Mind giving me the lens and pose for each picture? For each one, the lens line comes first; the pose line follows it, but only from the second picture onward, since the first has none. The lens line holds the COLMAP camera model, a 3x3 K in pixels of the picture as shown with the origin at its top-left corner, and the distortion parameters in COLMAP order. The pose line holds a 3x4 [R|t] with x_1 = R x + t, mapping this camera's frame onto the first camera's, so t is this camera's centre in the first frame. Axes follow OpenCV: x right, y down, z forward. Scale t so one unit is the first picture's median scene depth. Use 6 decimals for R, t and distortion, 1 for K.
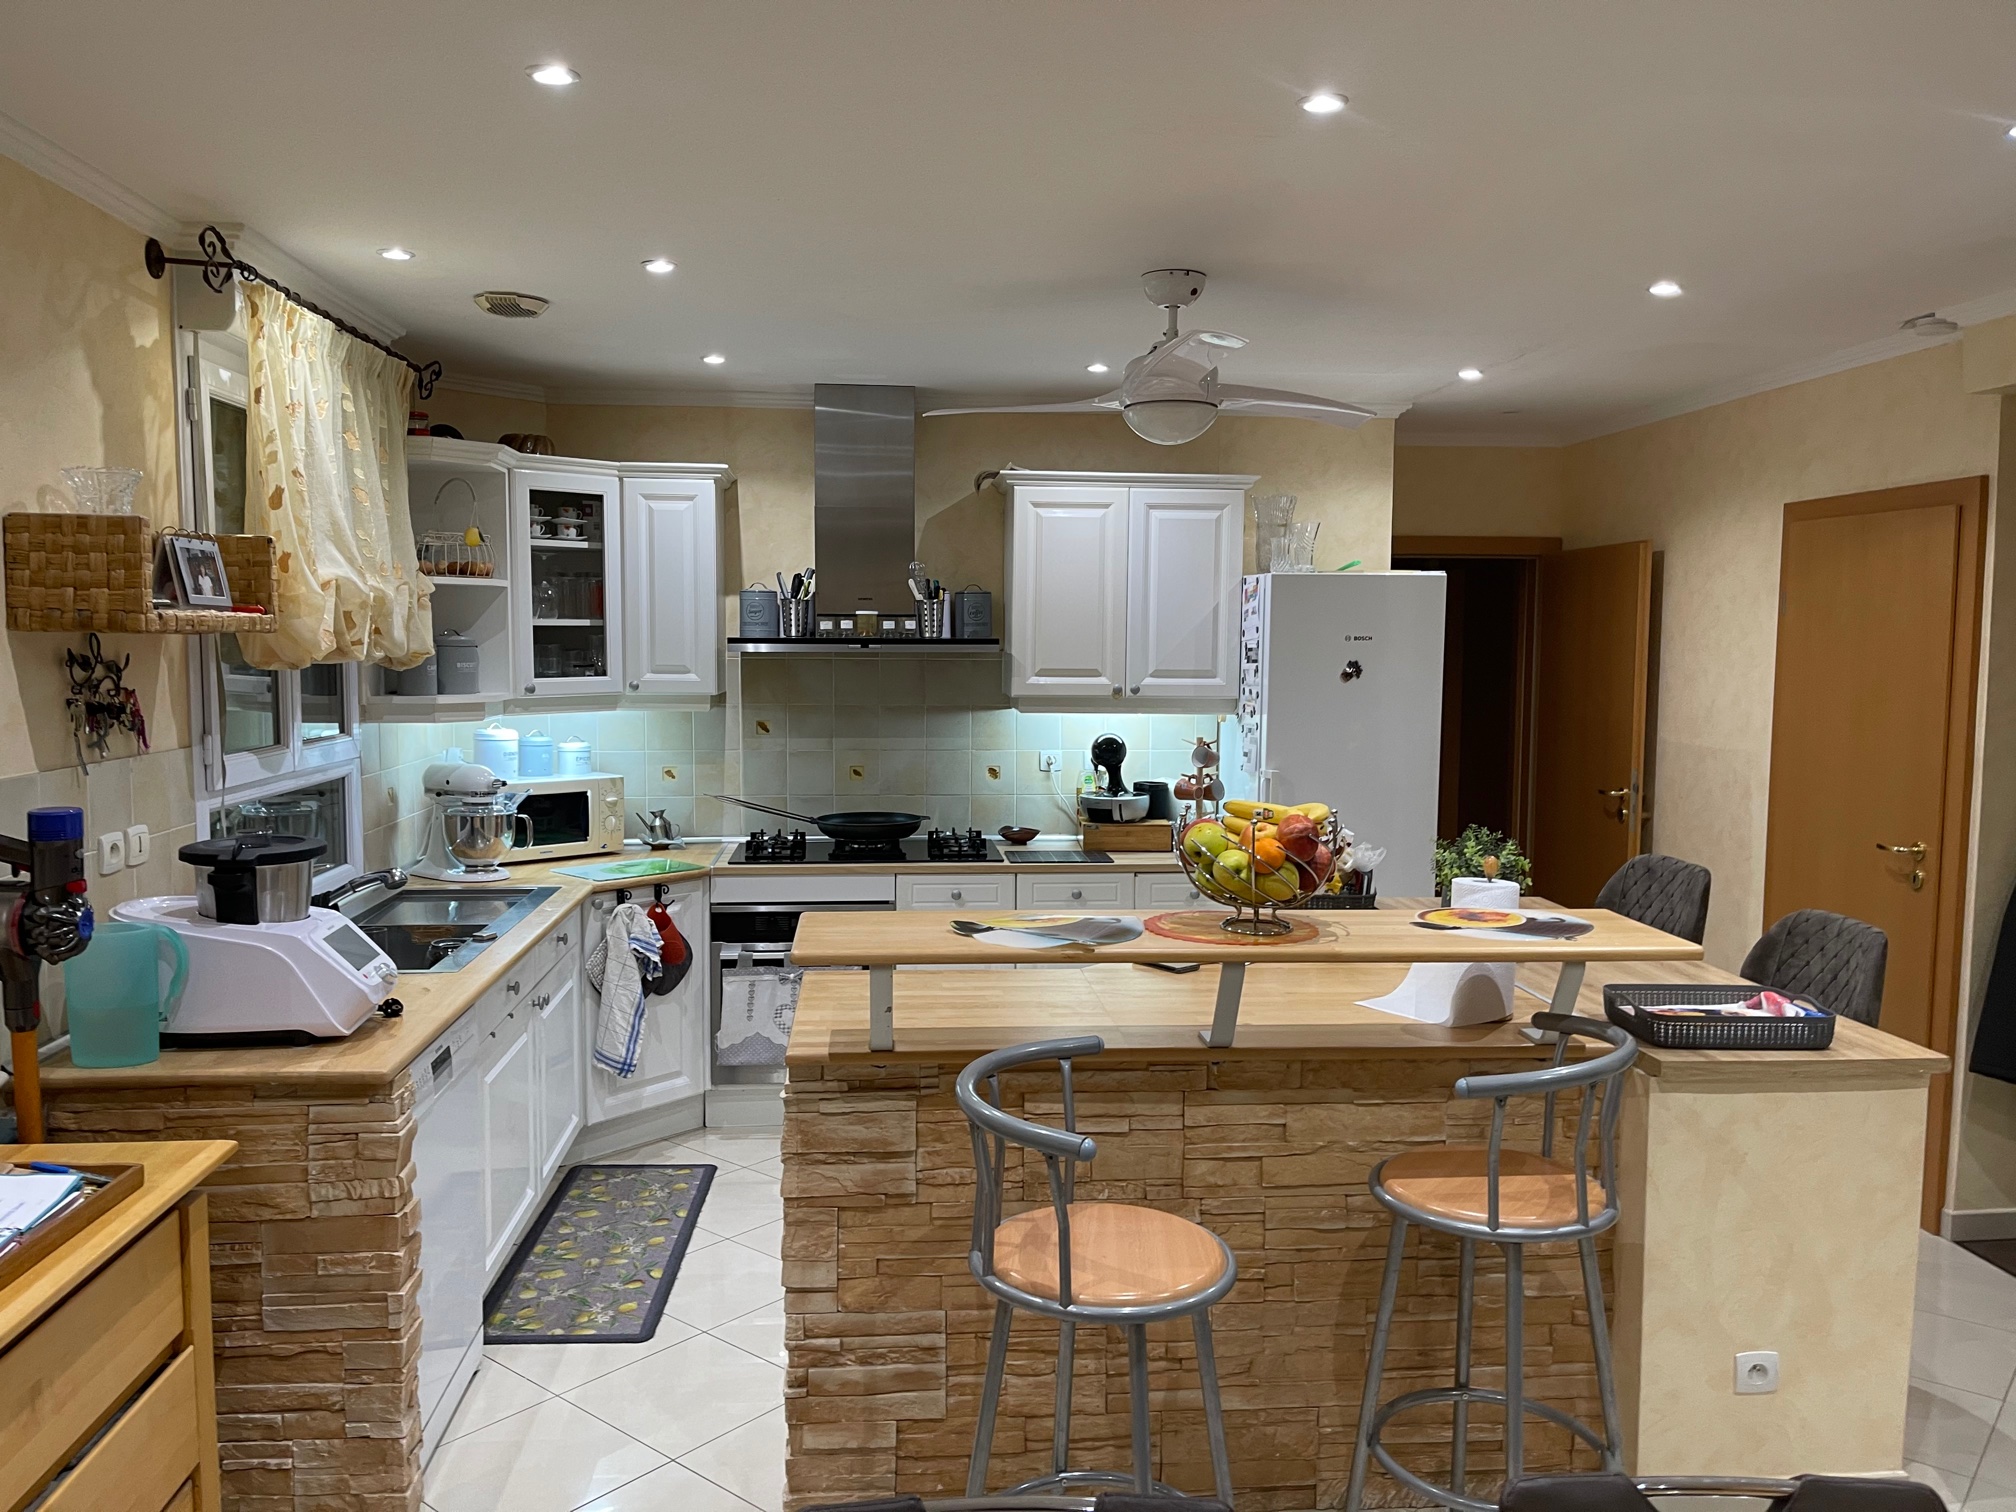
lens RADIAL K [[1503.3, 0, 1020.3], [0, 1503.3, 747.0], [0, 0, 1]] dist [0.044660, -0.080051]
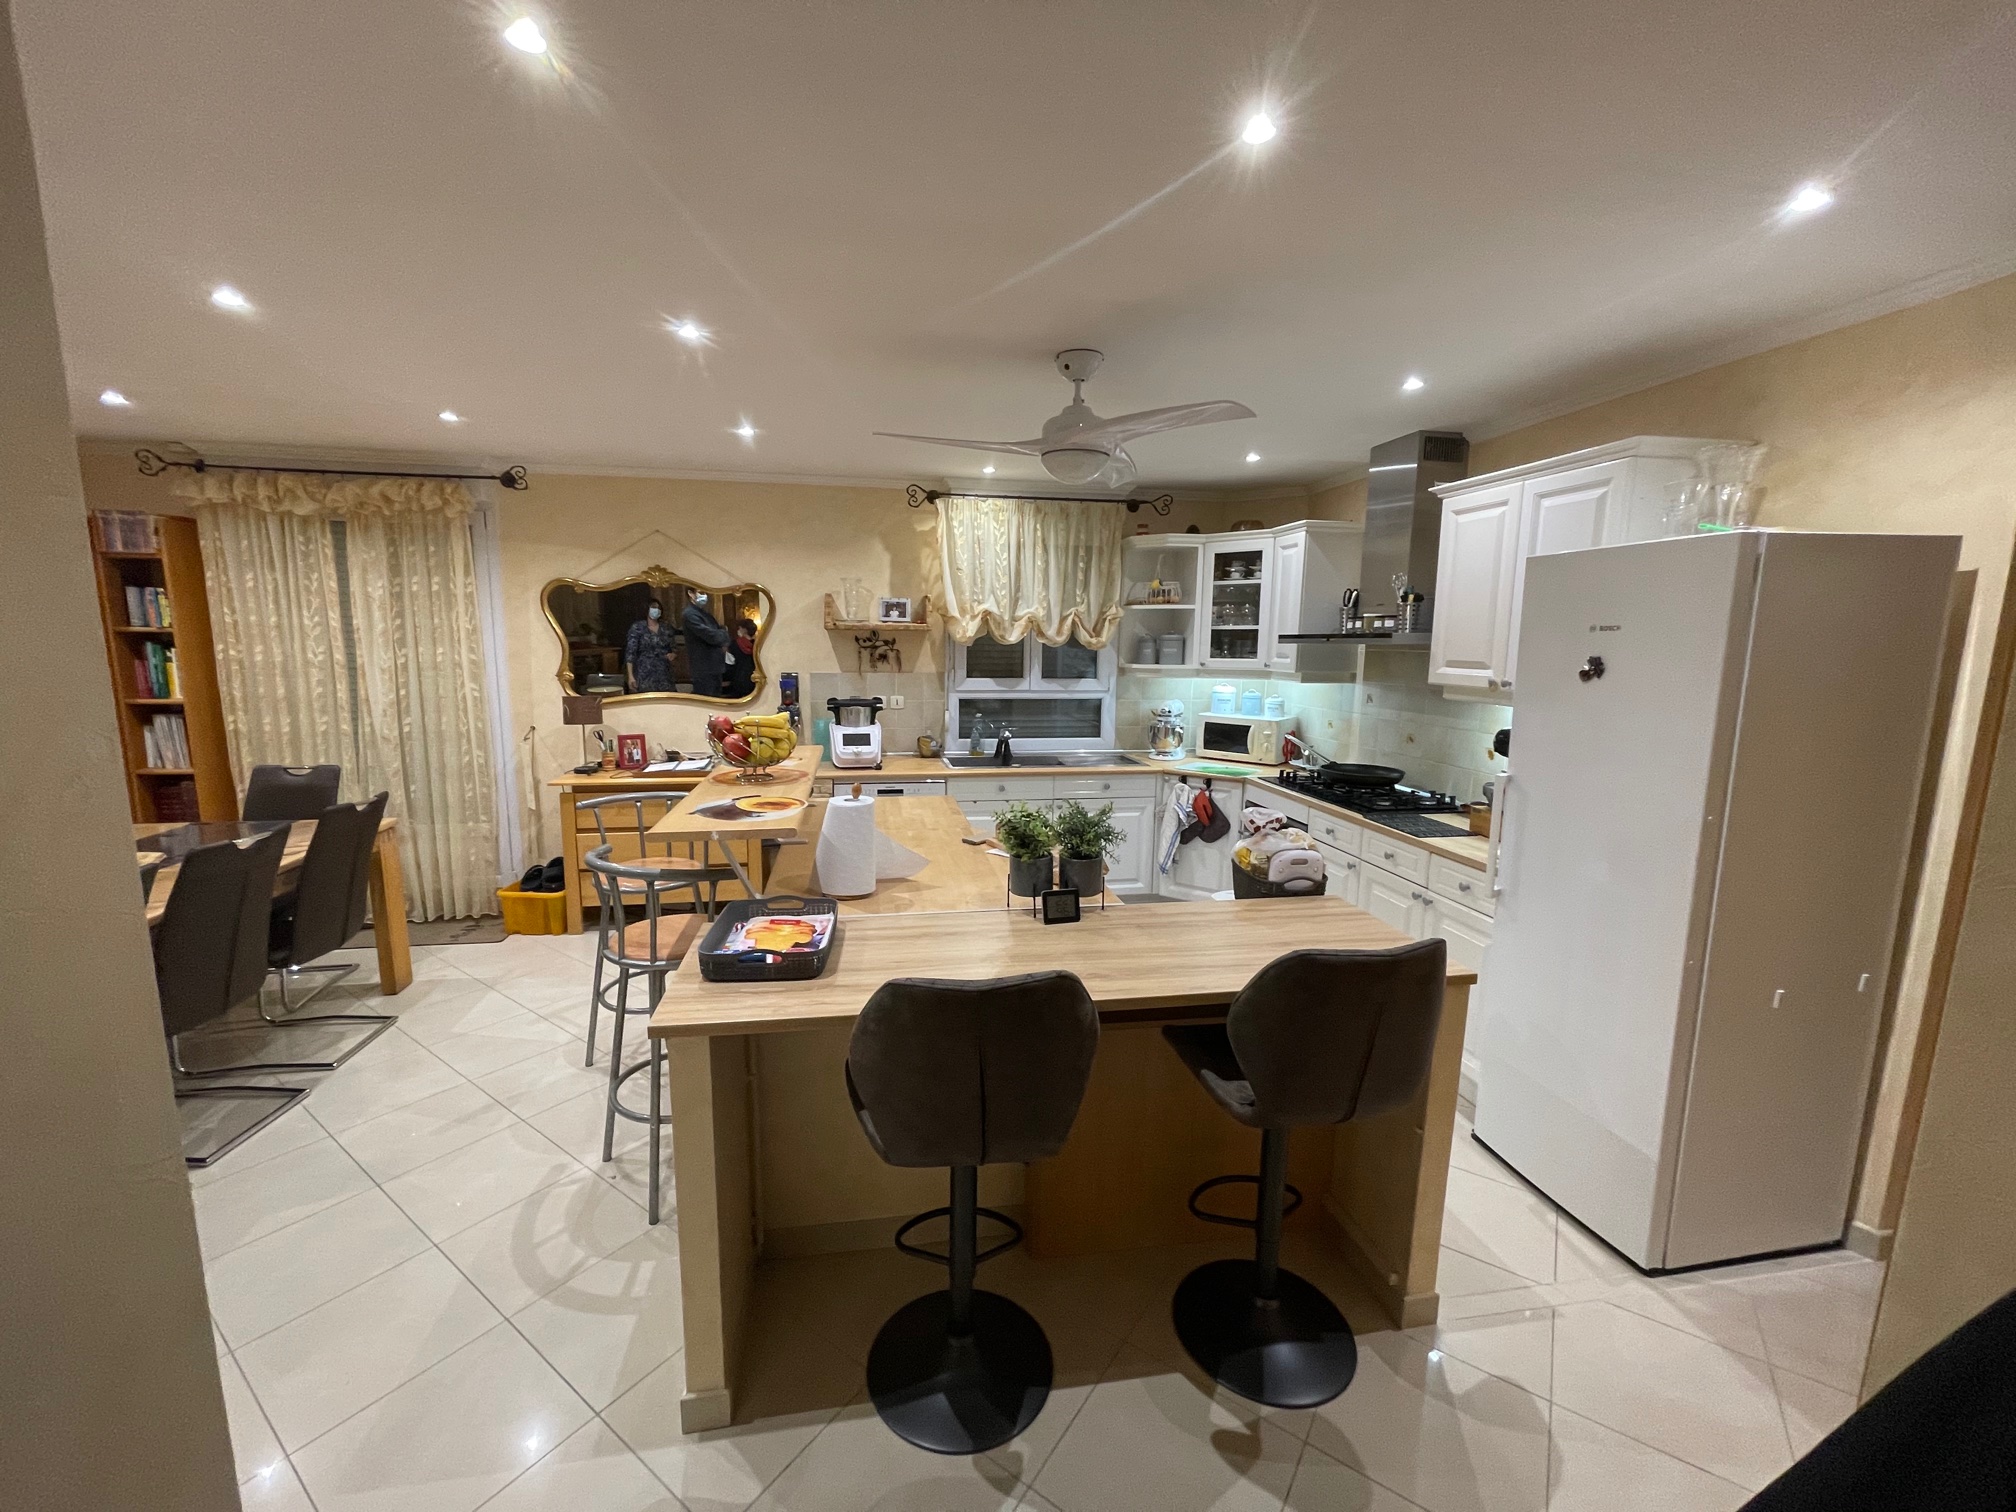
lens RADIAL K [[811.6, 0, 1008.0], [0, 811.6, 756.0], [0, 0, 1]] dist [-0.000331, -0.000295]
pose [[0.082535, 0.137712, -0.987028, 0.645846], [-0.081664, 0.988011, 0.131020, -0.036979], [0.993237, 0.069790, 0.092792, 0.670851]]
